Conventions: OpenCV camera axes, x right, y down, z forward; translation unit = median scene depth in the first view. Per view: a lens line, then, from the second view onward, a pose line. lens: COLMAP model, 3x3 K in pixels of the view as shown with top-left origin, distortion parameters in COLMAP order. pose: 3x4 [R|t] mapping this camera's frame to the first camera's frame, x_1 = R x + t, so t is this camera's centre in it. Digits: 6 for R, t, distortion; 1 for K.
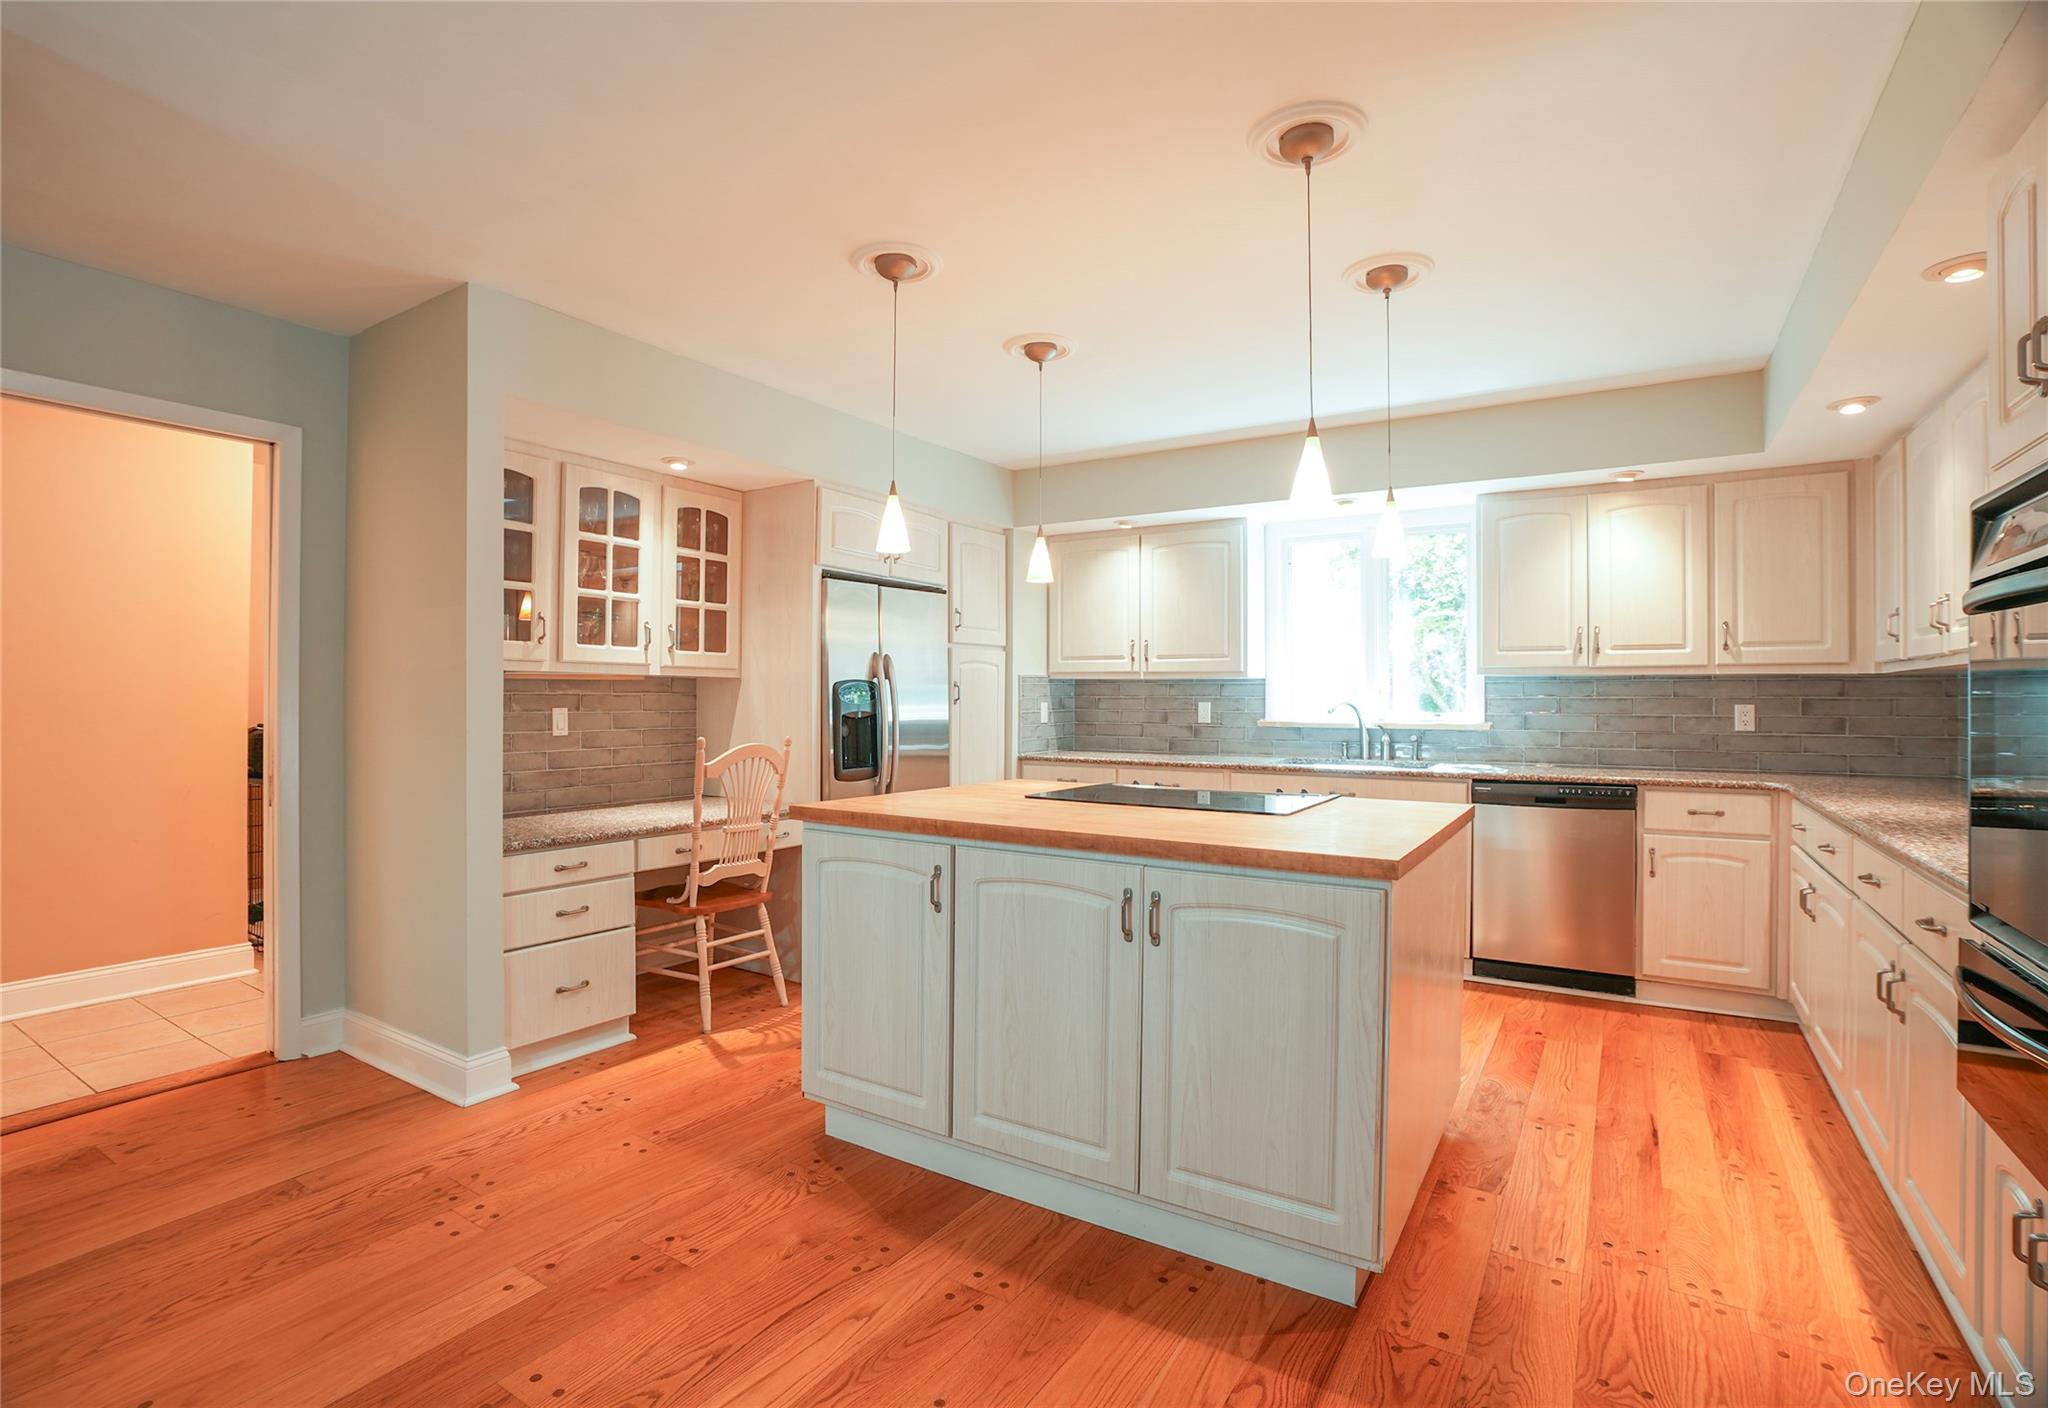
lens RADIAL K [[973.3, 0, 1014.7], [0, 973.3, 690.0], [0, 0, 1]] dist [-0.030140, 0.000408]
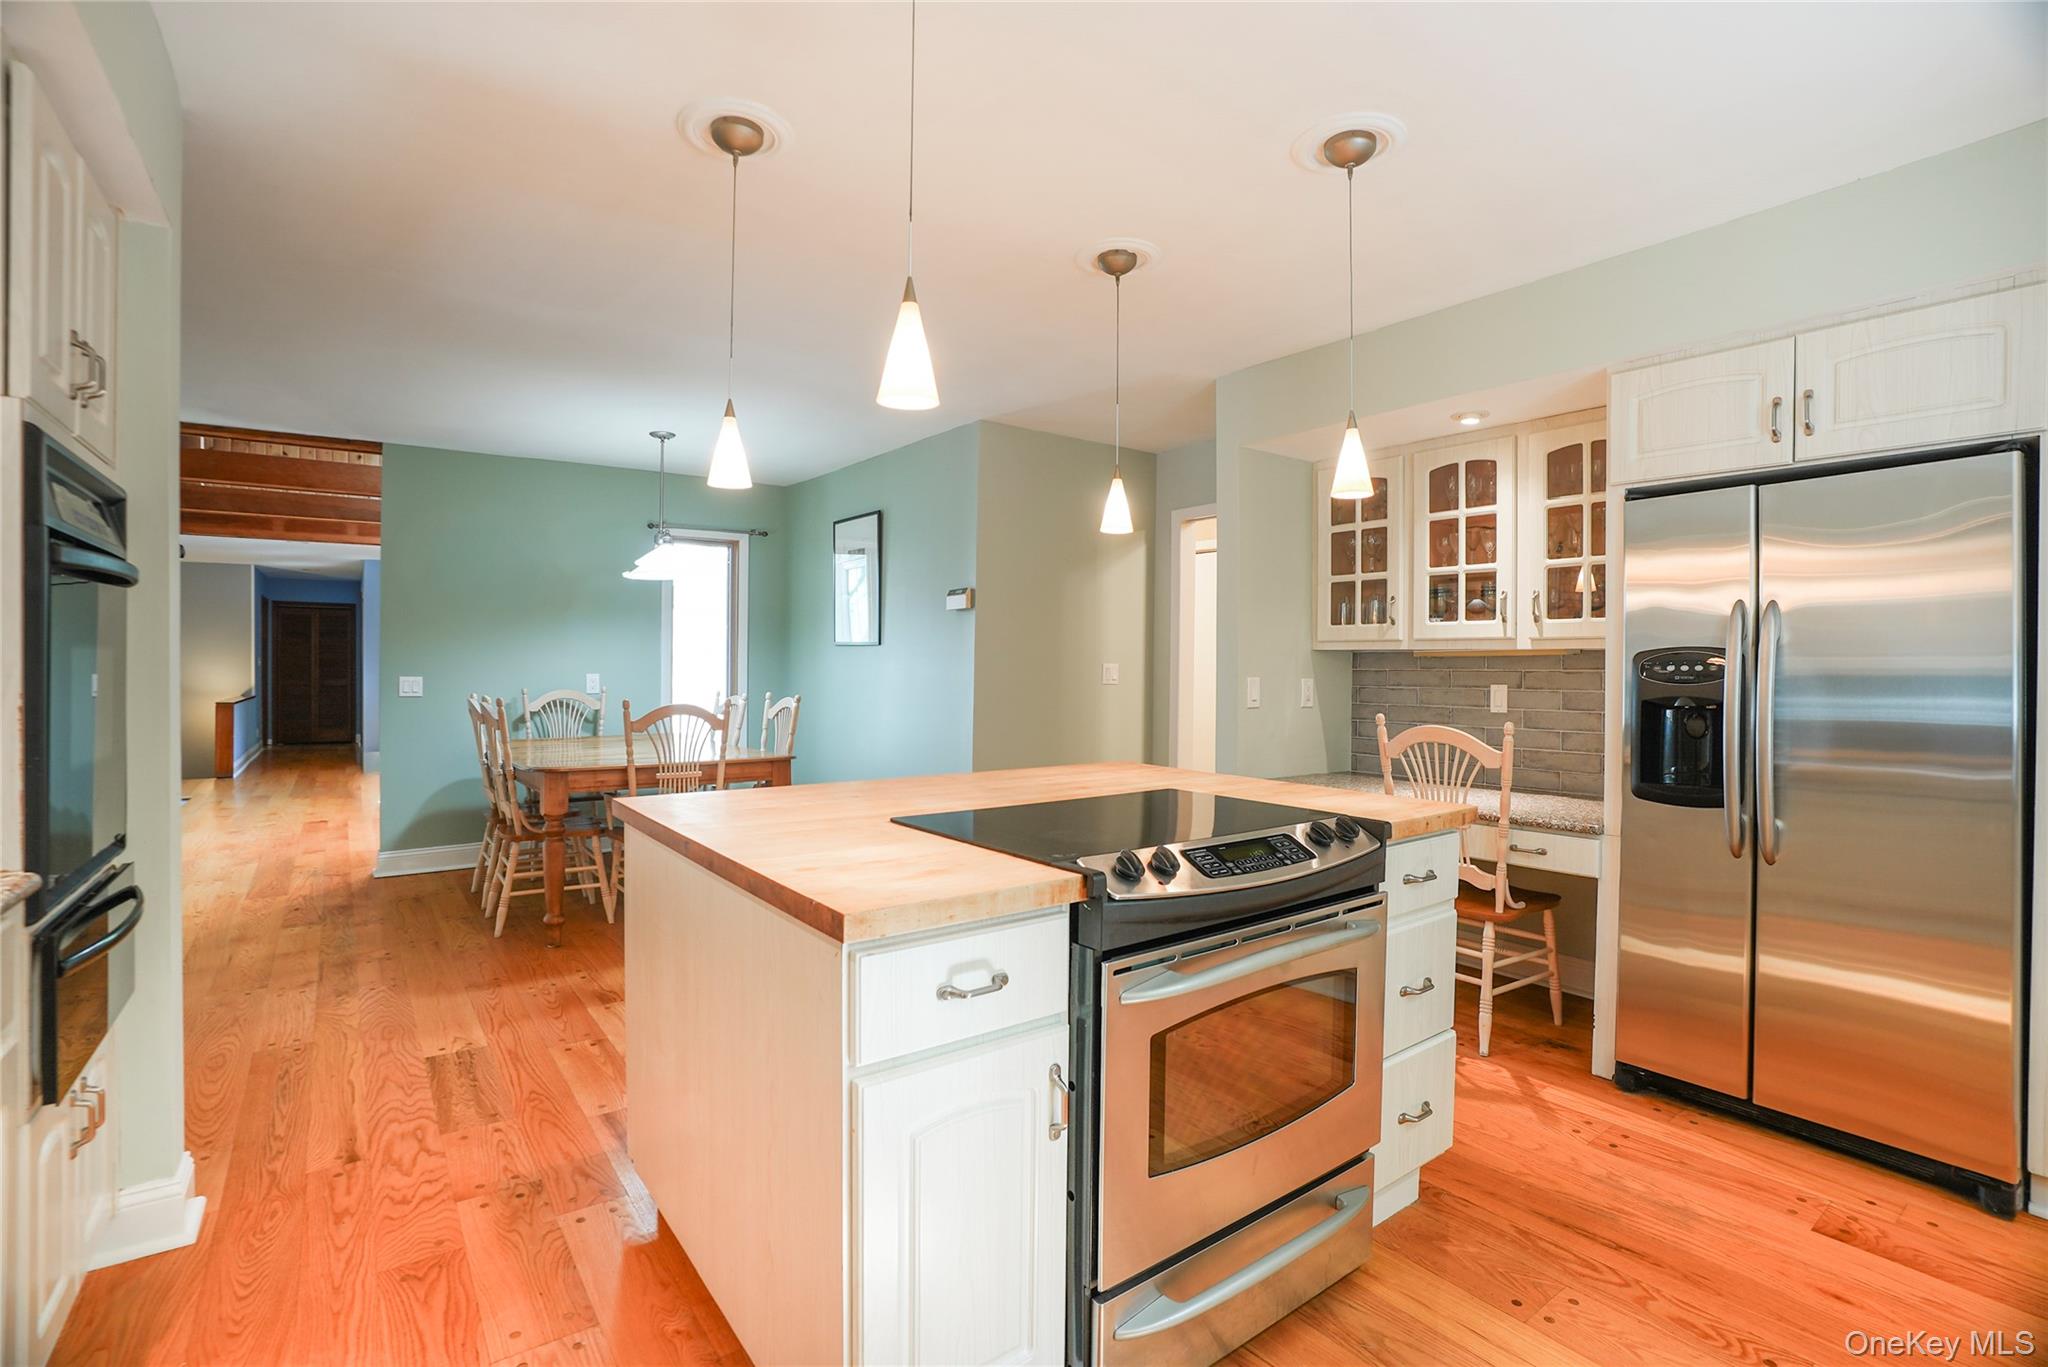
lens RADIAL K [[935.2, 0, 1019.8], [0, 935.2, 680.3], [0, 0, 1]] dist [-0.045545, 0.003765]
pose [[-0.364933, 0.007592, -0.931003, 0.585000], [-0.004183, 0.999943, 0.009794, 0.007188], [0.931024, 0.007468, -0.364881, 0.867802]]
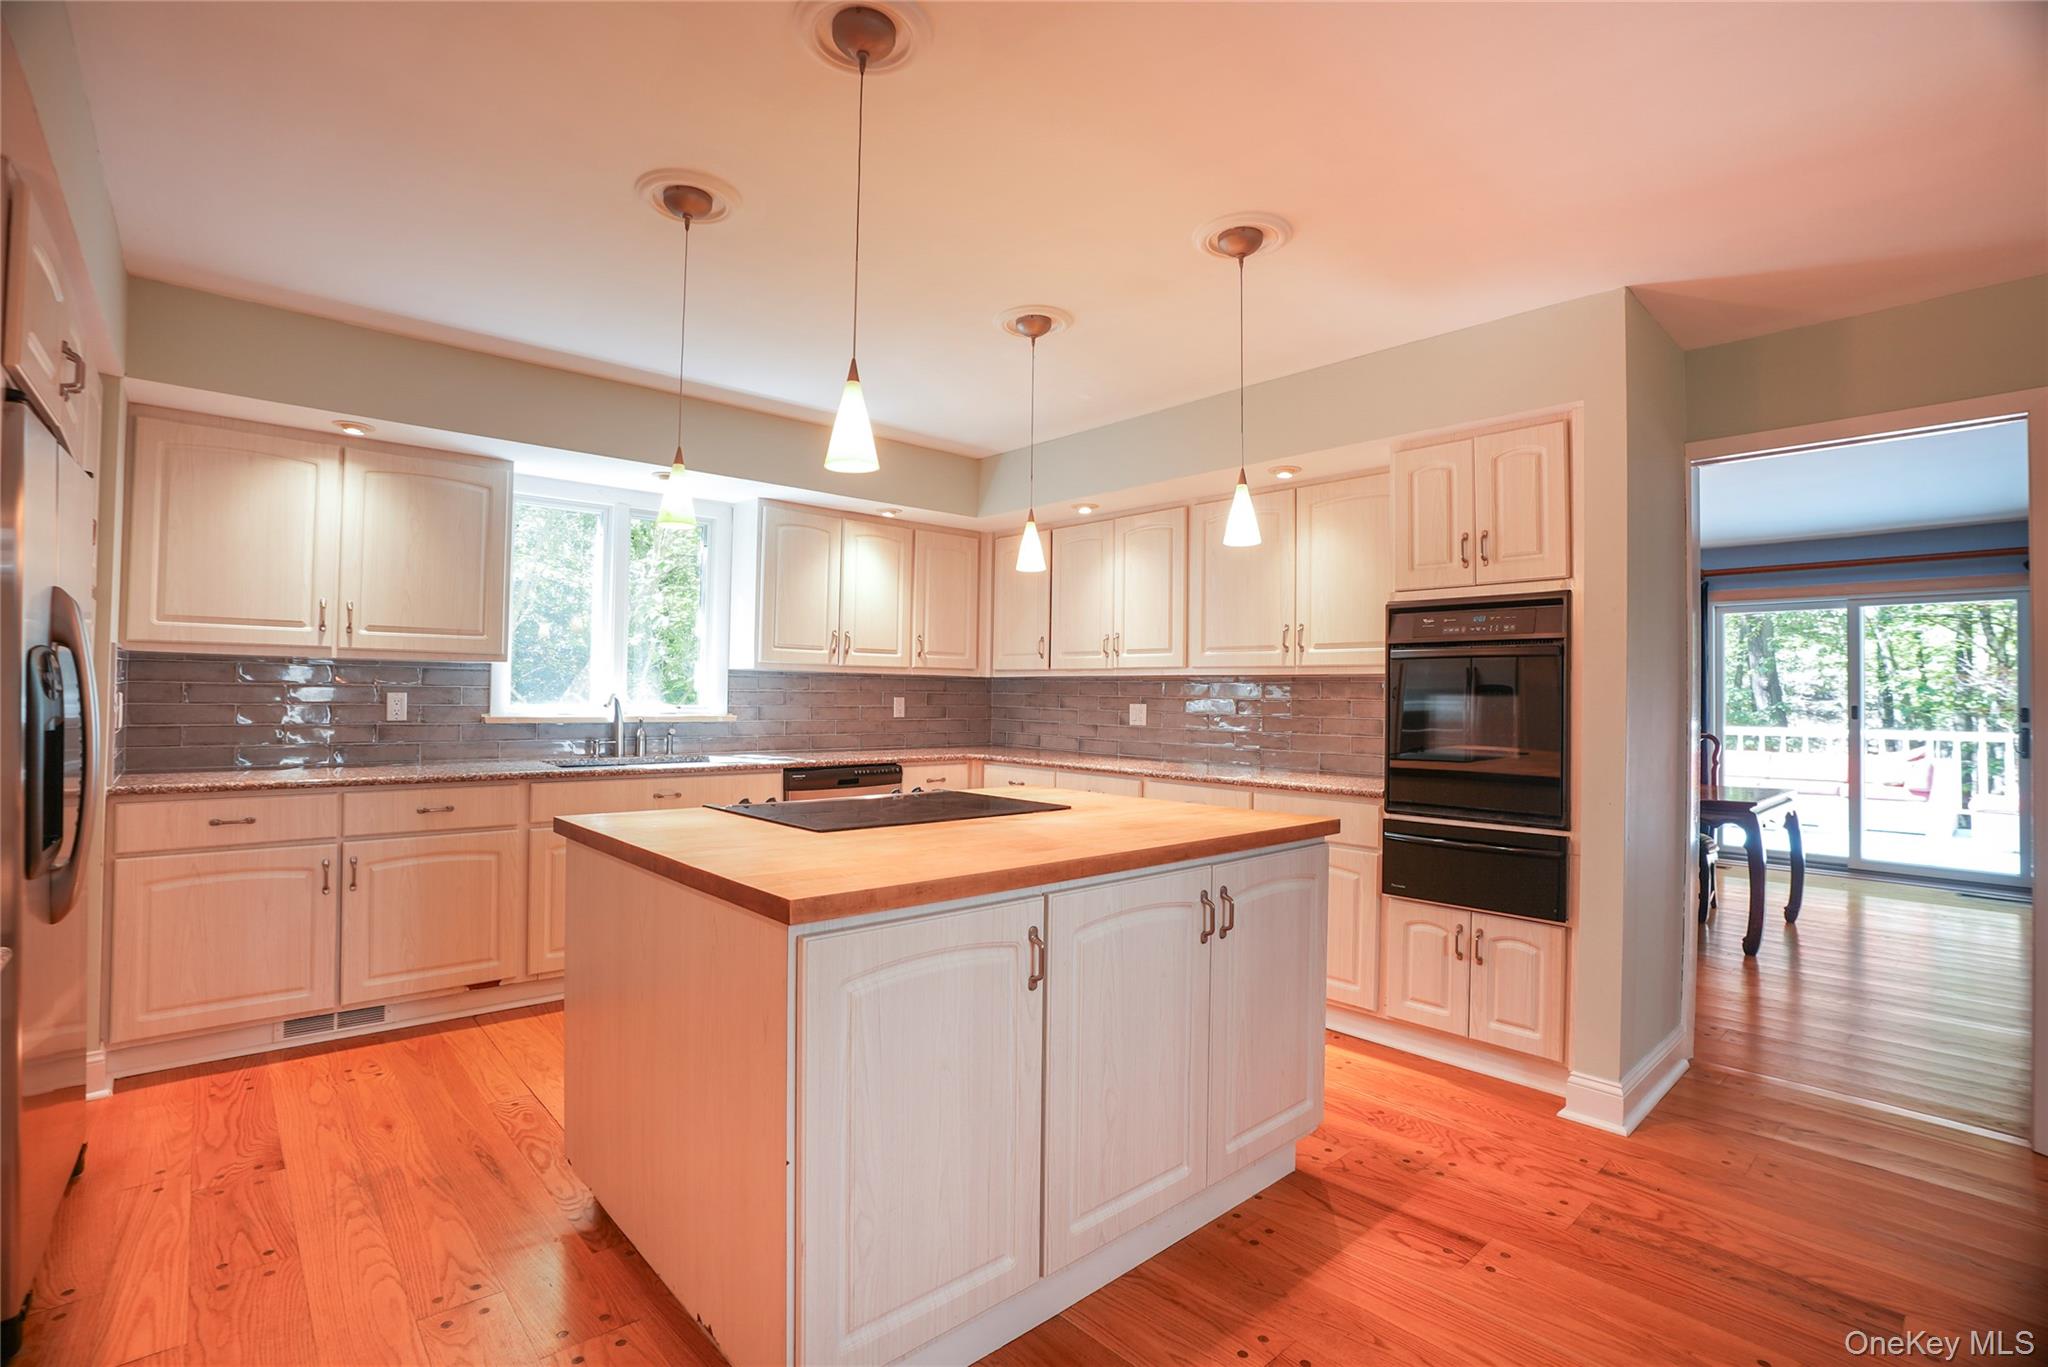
lens RADIAL K [[935.2, 0, 1023.3], [0, 935.2, 676.2], [0, 0, 1]] dist [-0.045545, 0.003765]
pose [[0.280807, 0.018790, 0.959580, -0.460894], [-0.019622, 0.999712, -0.013834, 0.000330], [-0.959564, -0.014944, 0.281094, 0.489129]]
